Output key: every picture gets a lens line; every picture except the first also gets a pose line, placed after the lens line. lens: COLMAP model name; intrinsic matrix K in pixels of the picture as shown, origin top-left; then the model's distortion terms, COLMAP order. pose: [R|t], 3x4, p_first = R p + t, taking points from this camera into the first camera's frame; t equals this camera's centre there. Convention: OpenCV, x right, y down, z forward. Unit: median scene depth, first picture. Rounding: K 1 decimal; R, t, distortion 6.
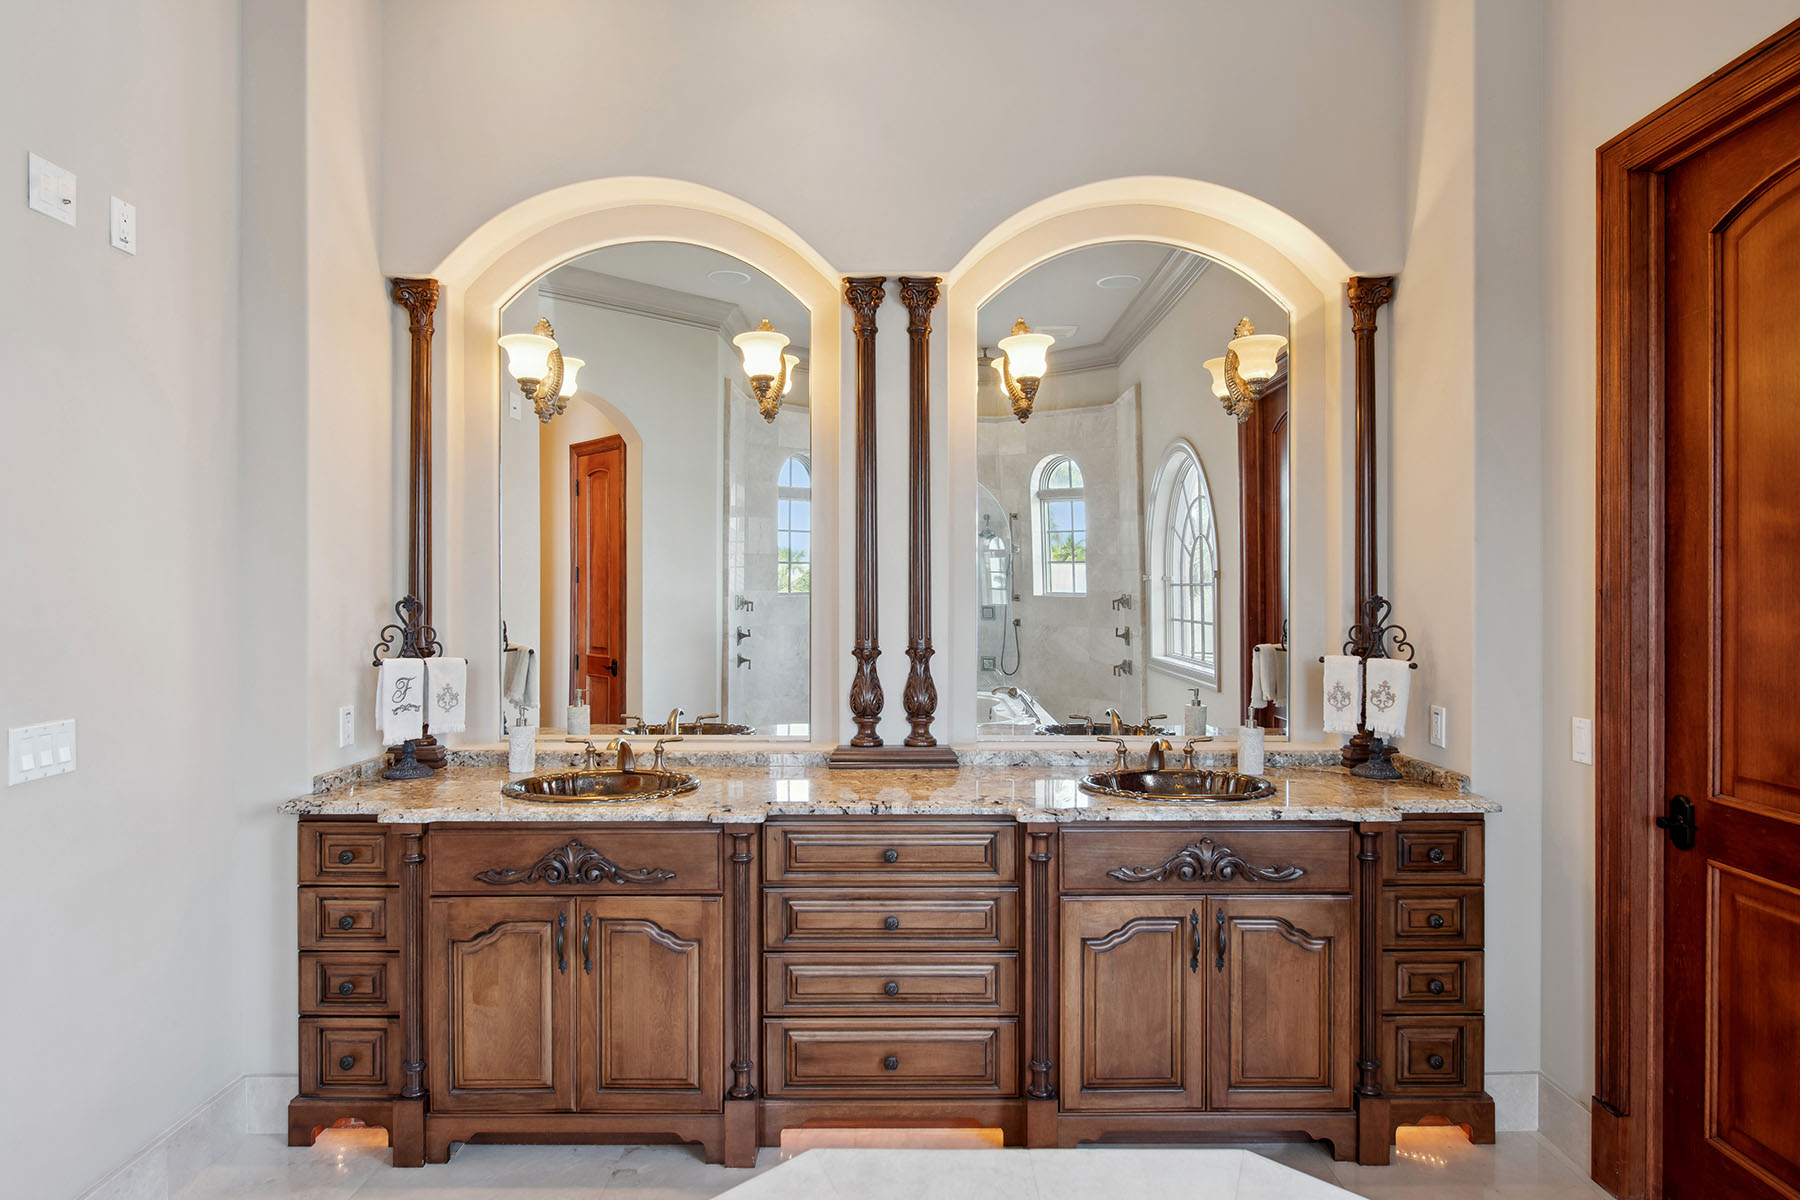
lens RADIAL K [[1003.2, 0, 900.0], [0, 1003.2, 600.0], [0, 0, 1]] dist [0.004837, 0.000708]
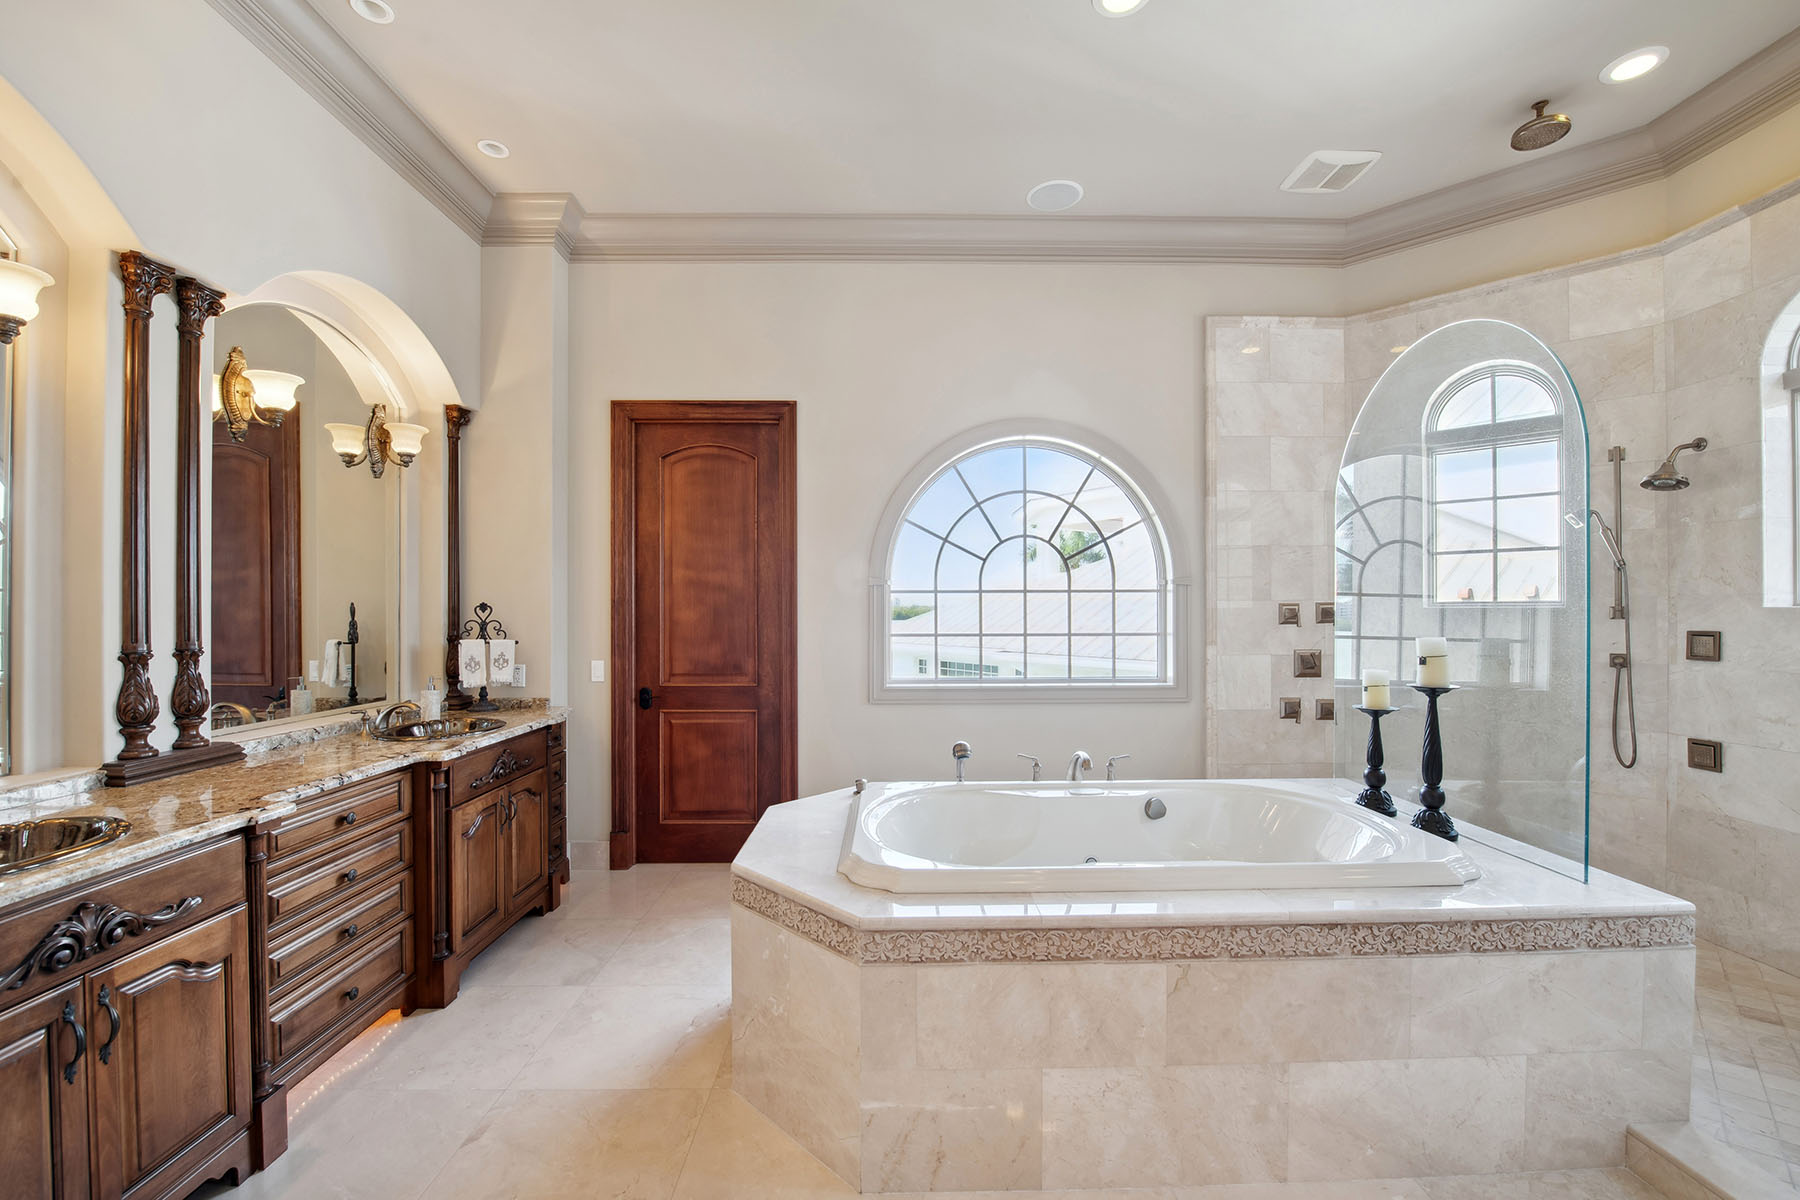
lens RADIAL K [[768.7, 0, 901.4], [0, 768.7, 613.7], [0, 0, 1]] dist [-0.000016, 0.000180]
pose [[-0.028142, -0.001347, 0.999603, -0.920195], [0.006305, 0.999979, 0.001525, 0.018319], [-0.999584, 0.006346, -0.028133, 0.376765]]
